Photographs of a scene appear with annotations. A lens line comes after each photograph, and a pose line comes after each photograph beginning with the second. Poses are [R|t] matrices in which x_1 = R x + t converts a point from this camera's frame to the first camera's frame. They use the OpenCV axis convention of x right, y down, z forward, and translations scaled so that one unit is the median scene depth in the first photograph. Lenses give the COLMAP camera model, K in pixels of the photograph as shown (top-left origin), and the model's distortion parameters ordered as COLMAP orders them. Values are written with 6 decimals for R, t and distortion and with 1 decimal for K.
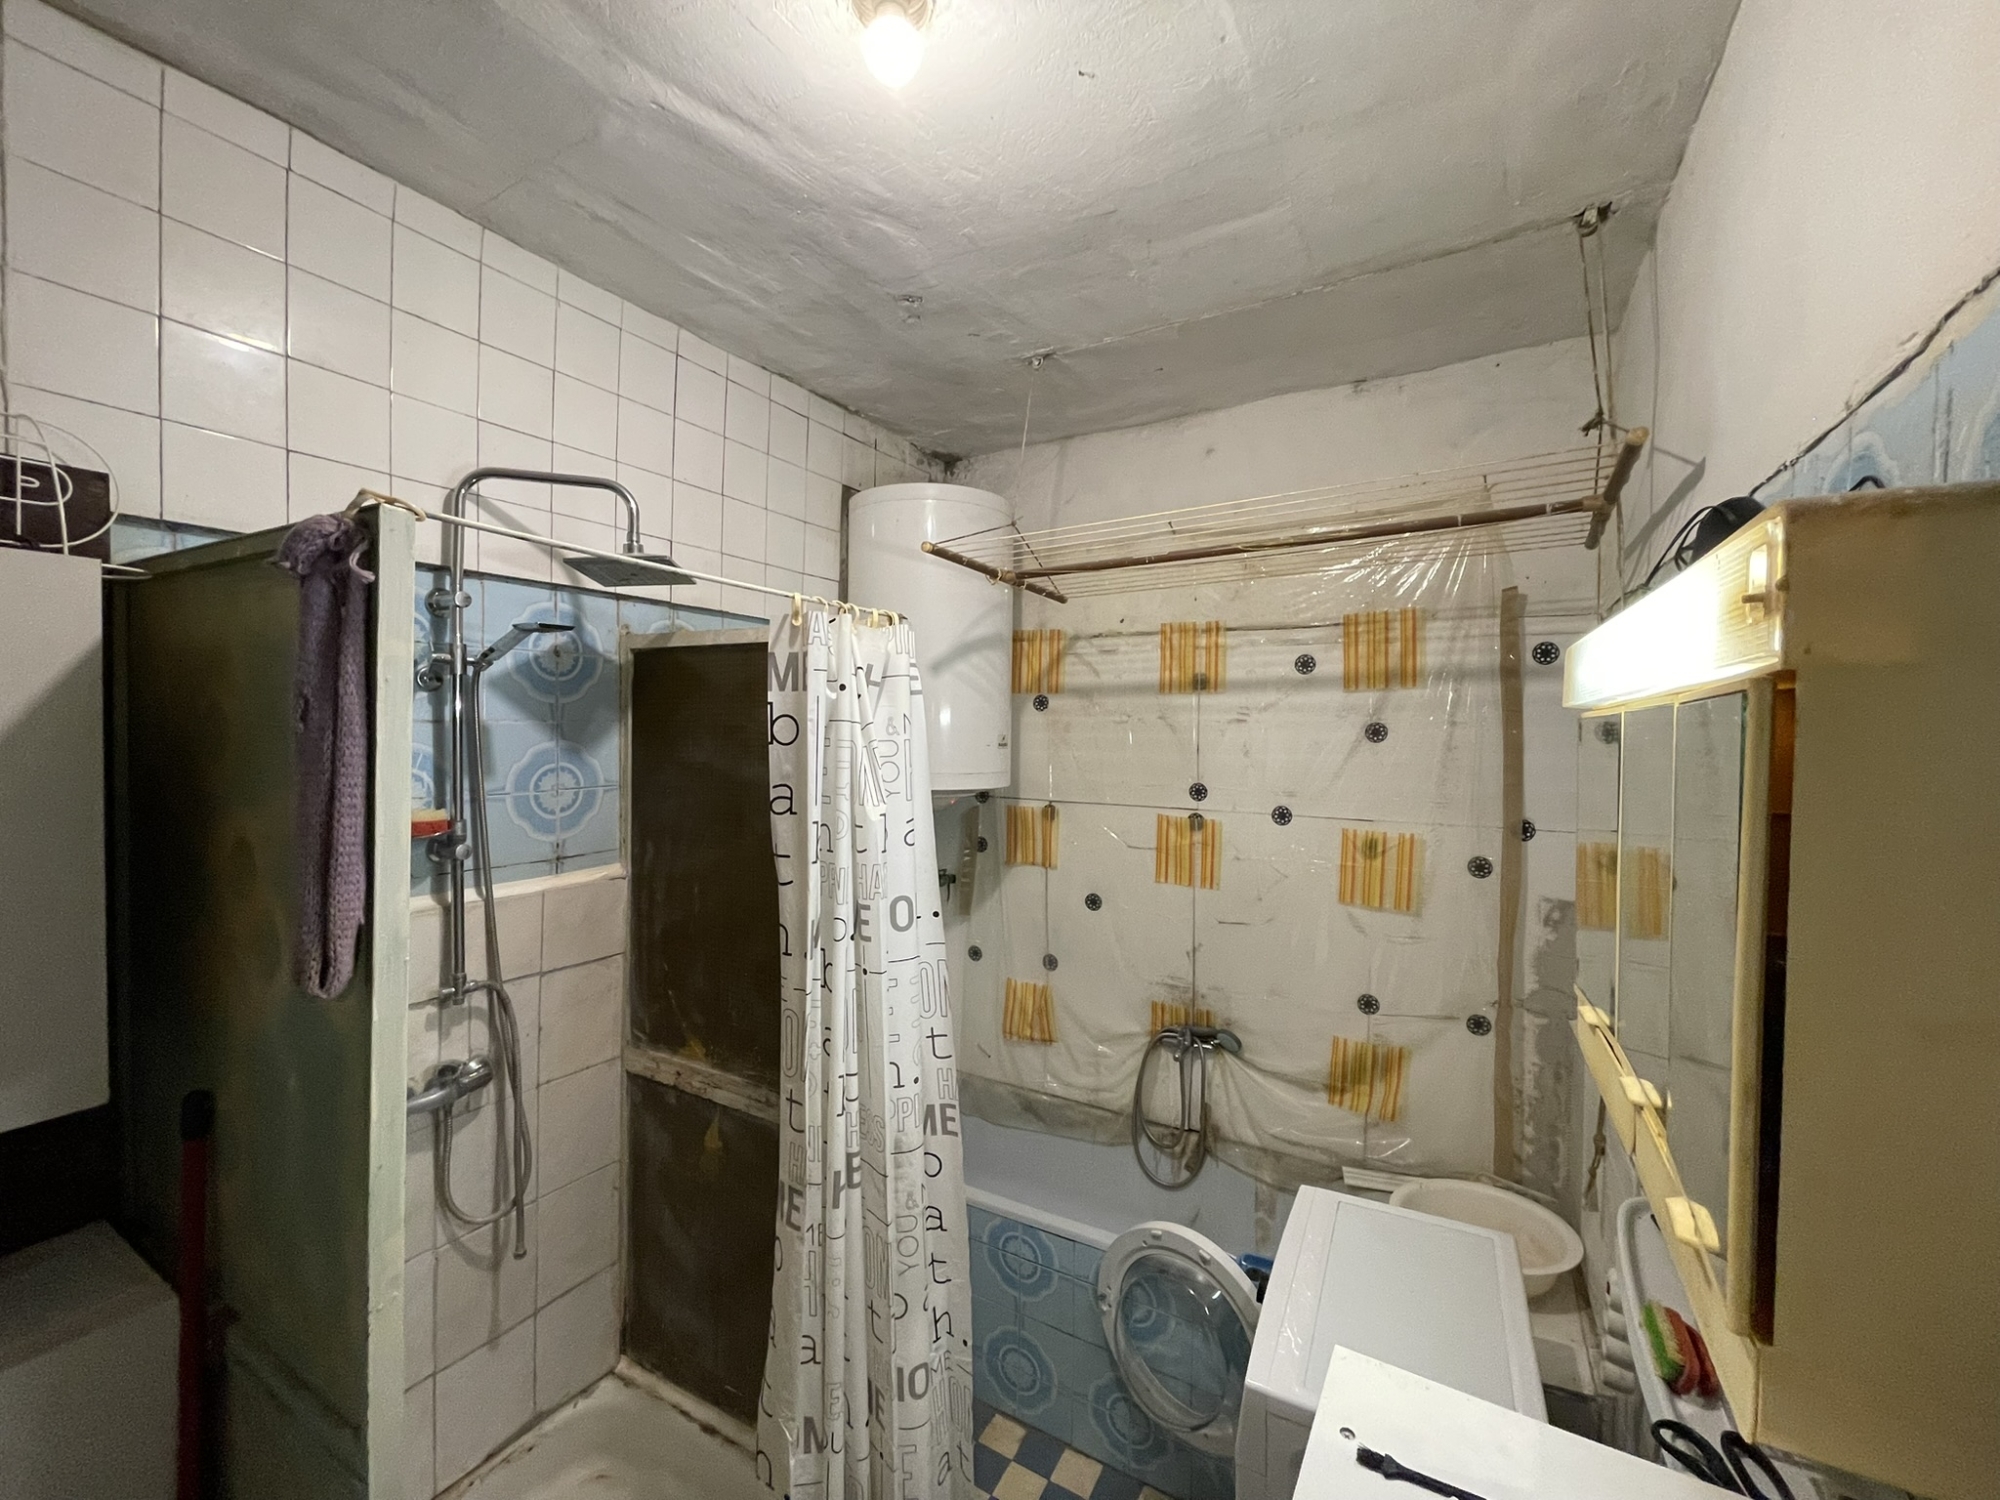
lens RADIAL K [[813.3, 0, 996.2], [0, 813.3, 751.2], [0, 0, 1]] dist [-0.003356, 0.002243]
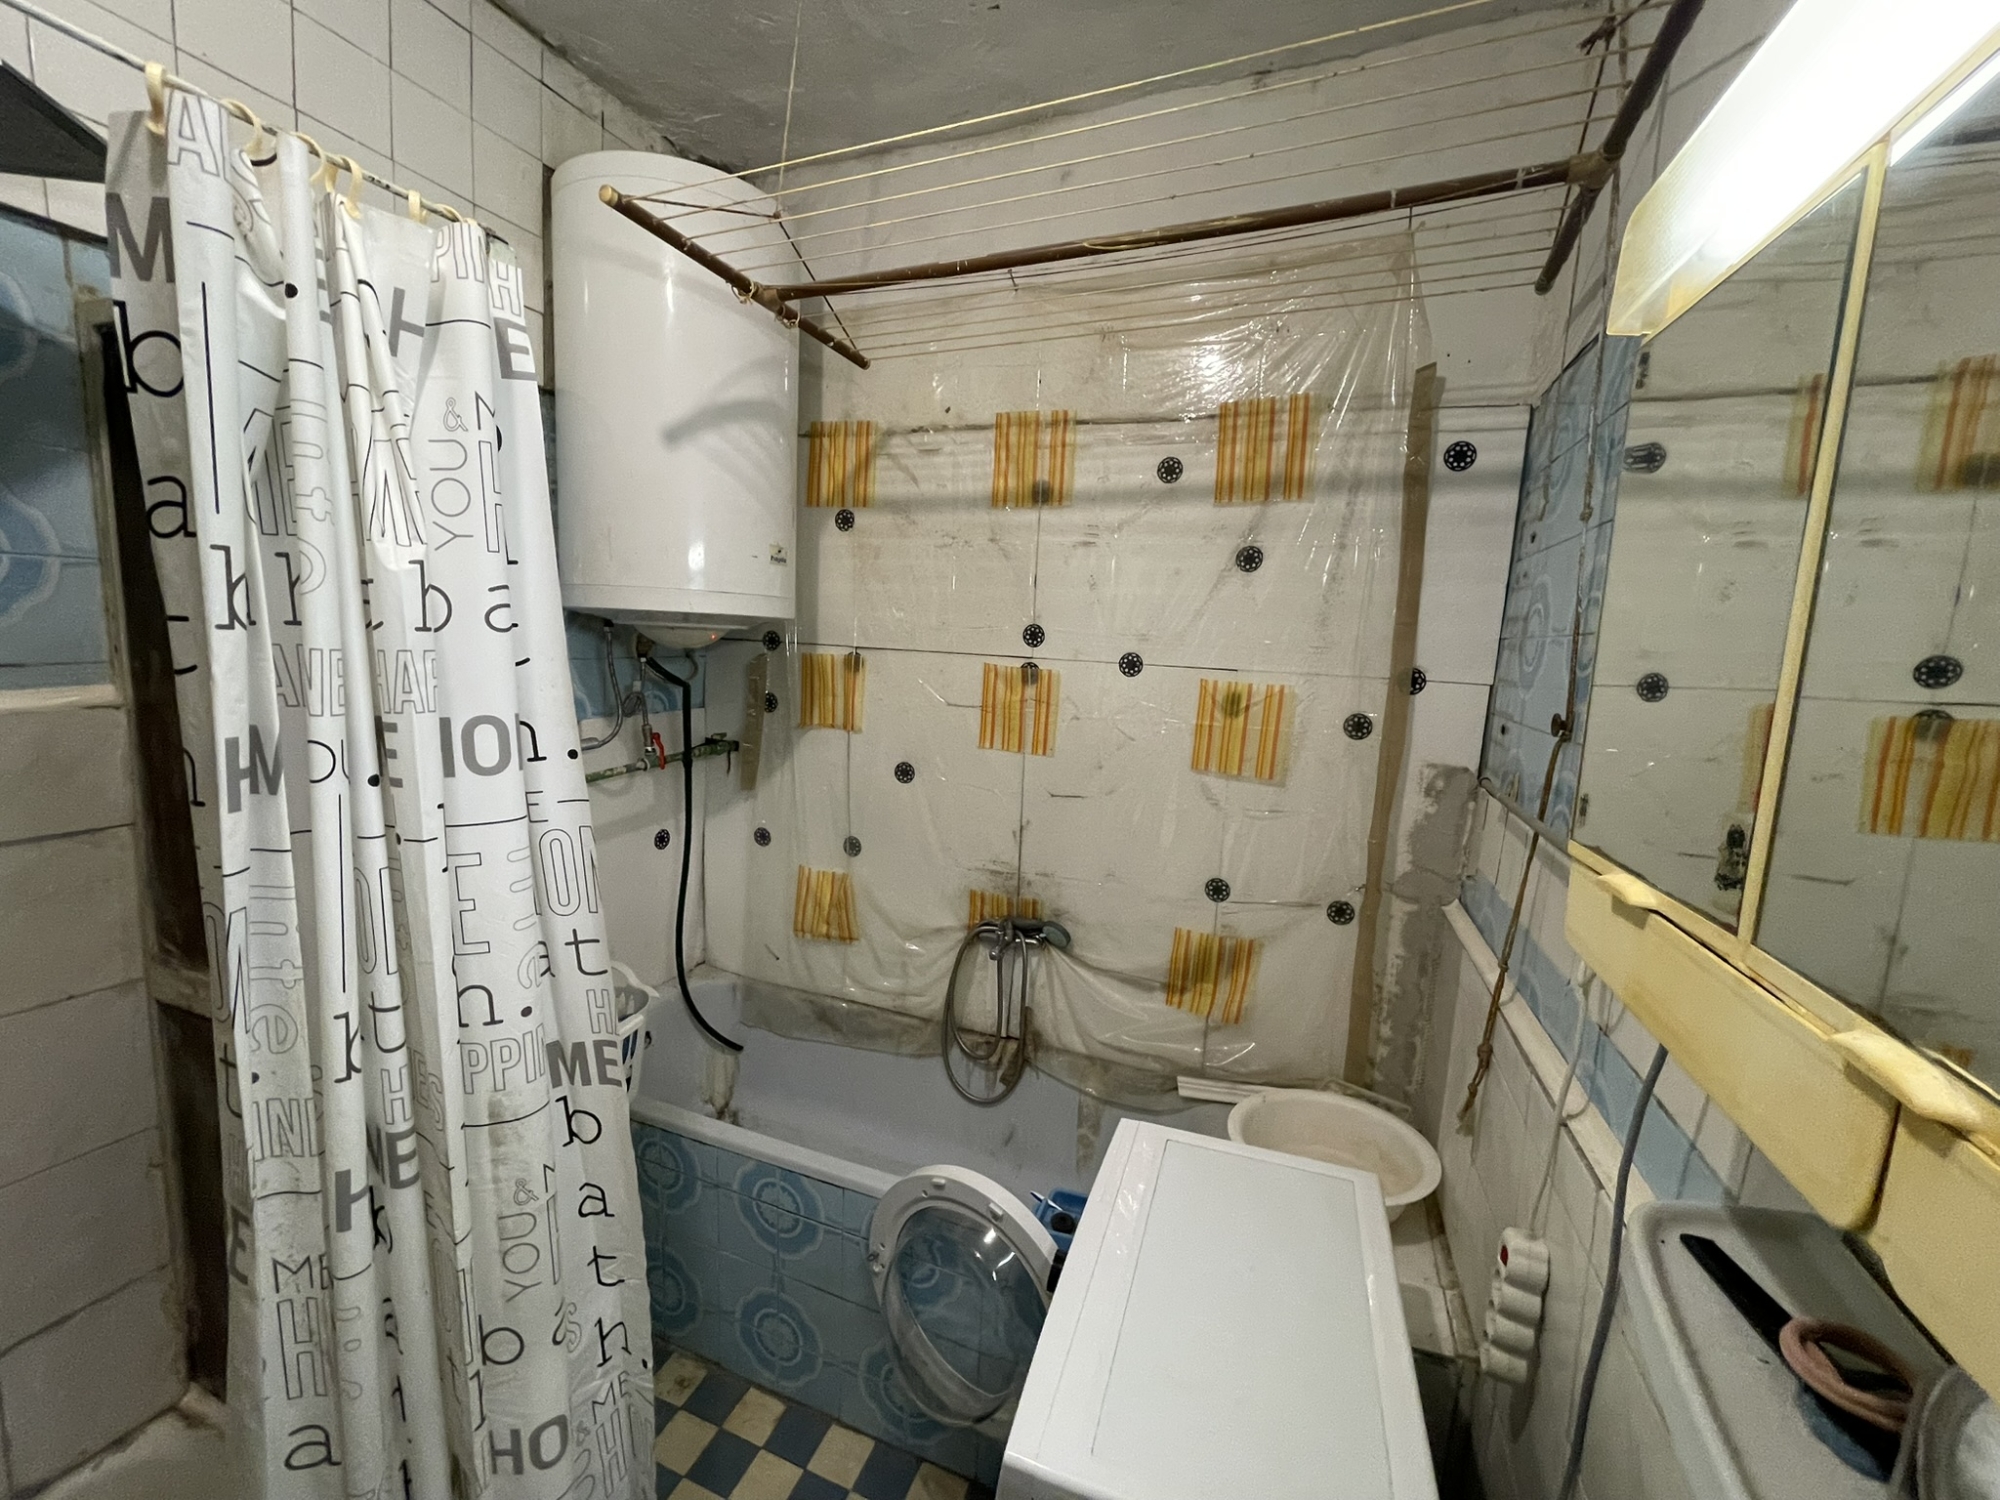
lens RADIAL K [[813.3, 0, 994.4], [0, 813.3, 748.3], [0, 0, 1]] dist [-0.003356, 0.002243]
pose [[0.988373, 0.015532, 0.151252, 0.109511], [-0.033399, 0.992650, 0.116319, 0.082719], [-0.148334, -0.120018, 0.981628, 0.248836]]
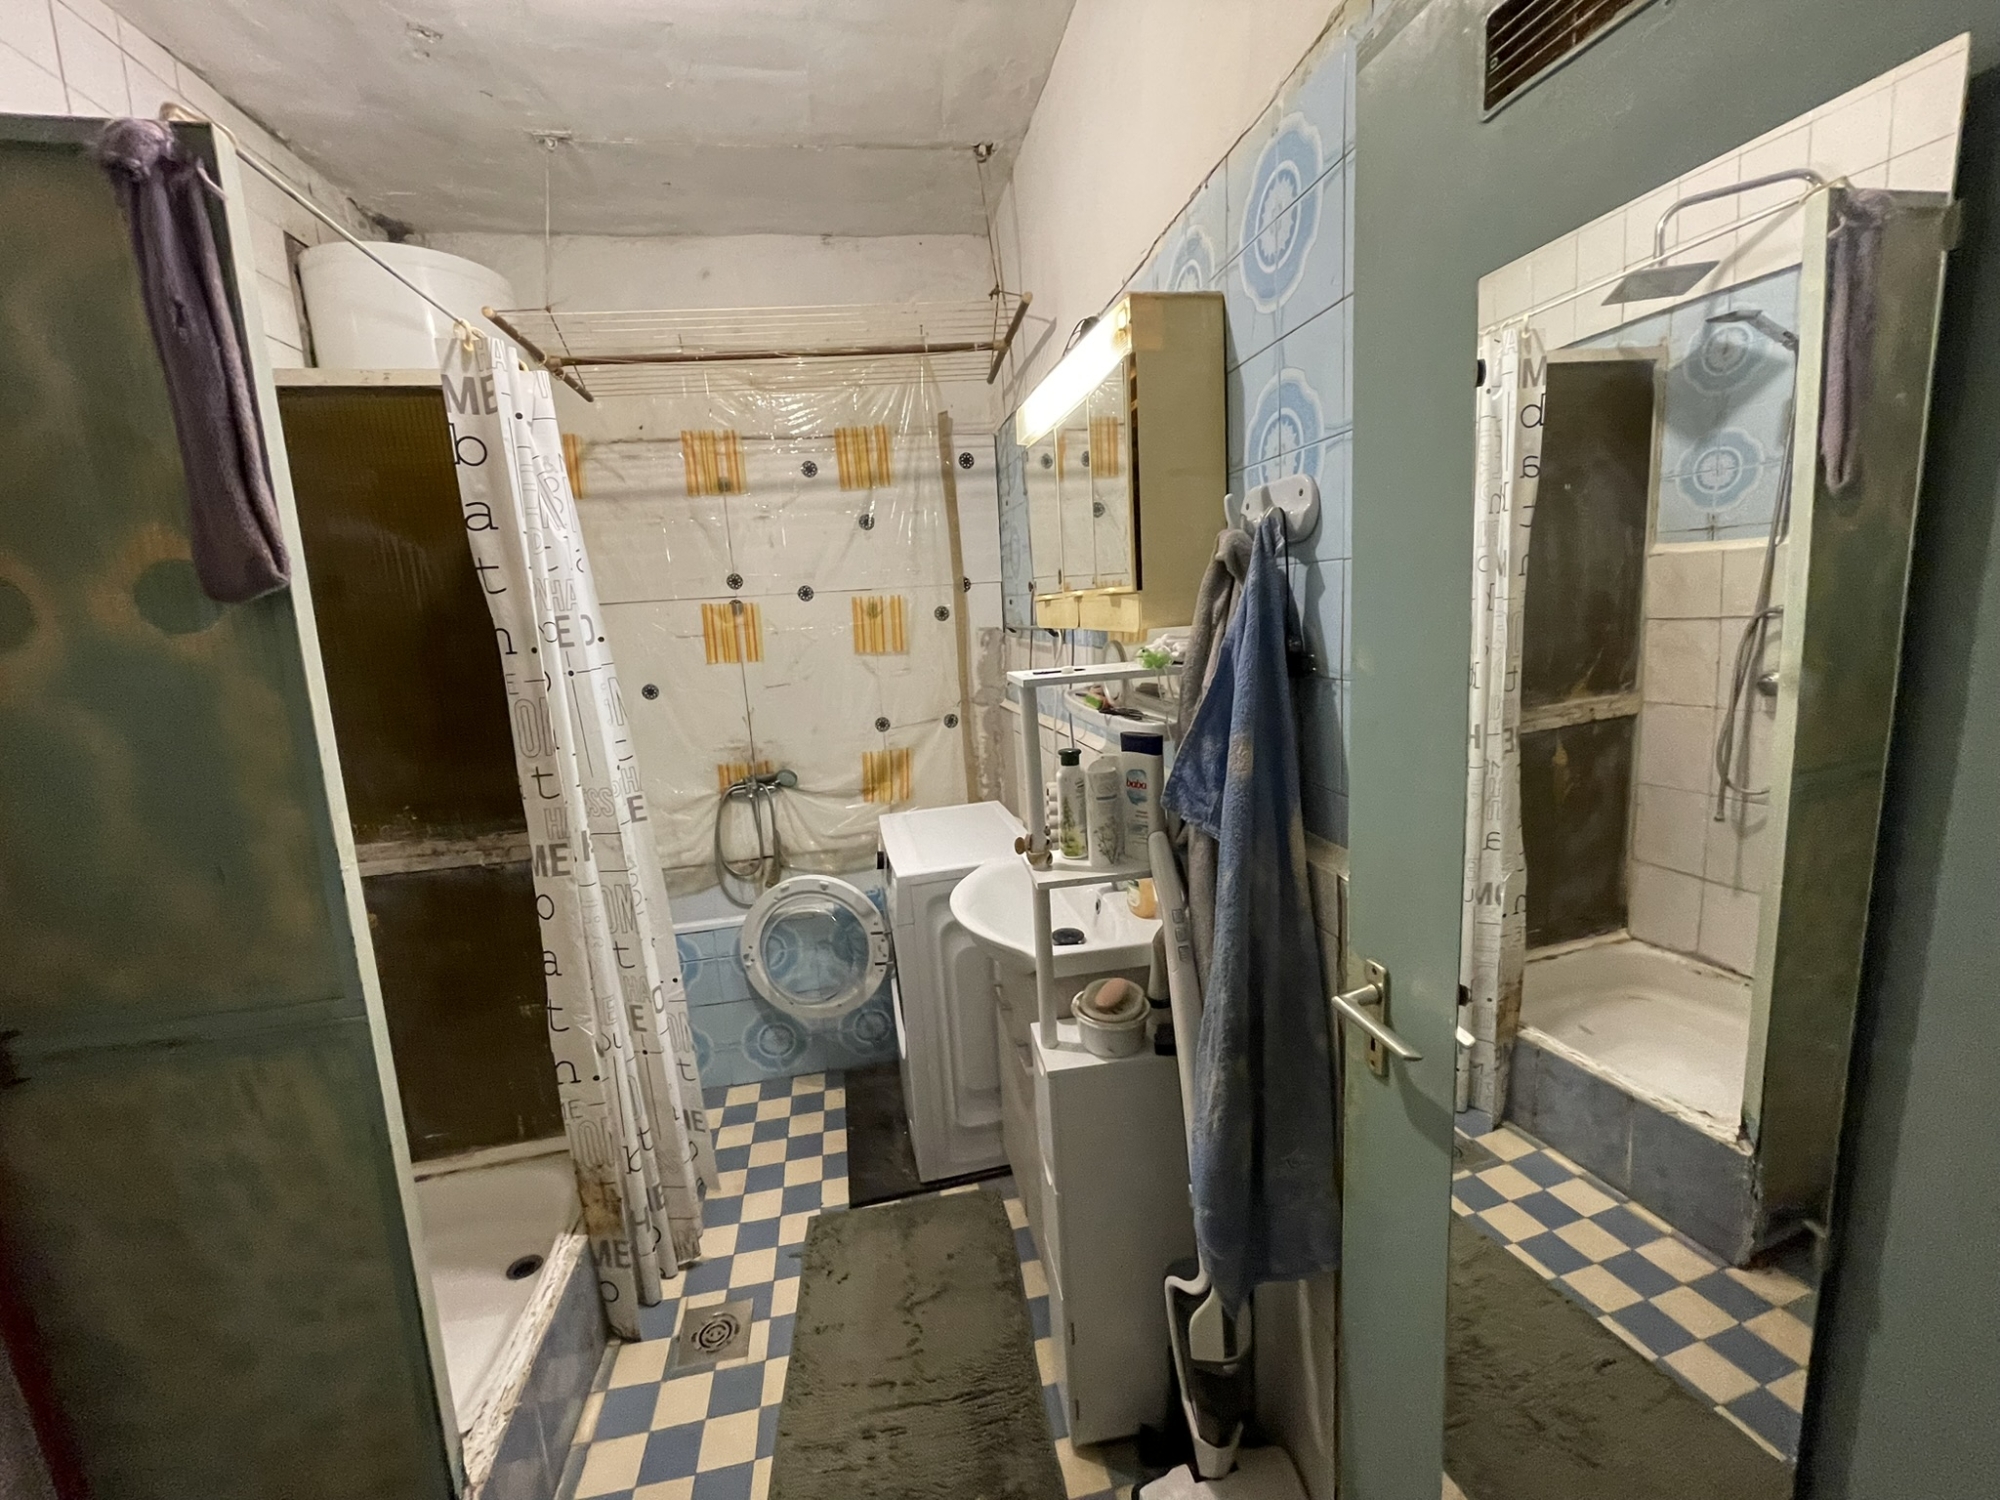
lens RADIAL K [[813.3, 0, 998.4], [0, 813.3, 749.9], [0, 0, 1]] dist [-0.003356, 0.002243]
pose [[0.759946, -0.169799, 0.627416, -0.294381], [0.084423, 0.982884, 0.163744, 0.156108], [-0.644480, -0.071468, 0.761273, -0.203524]]
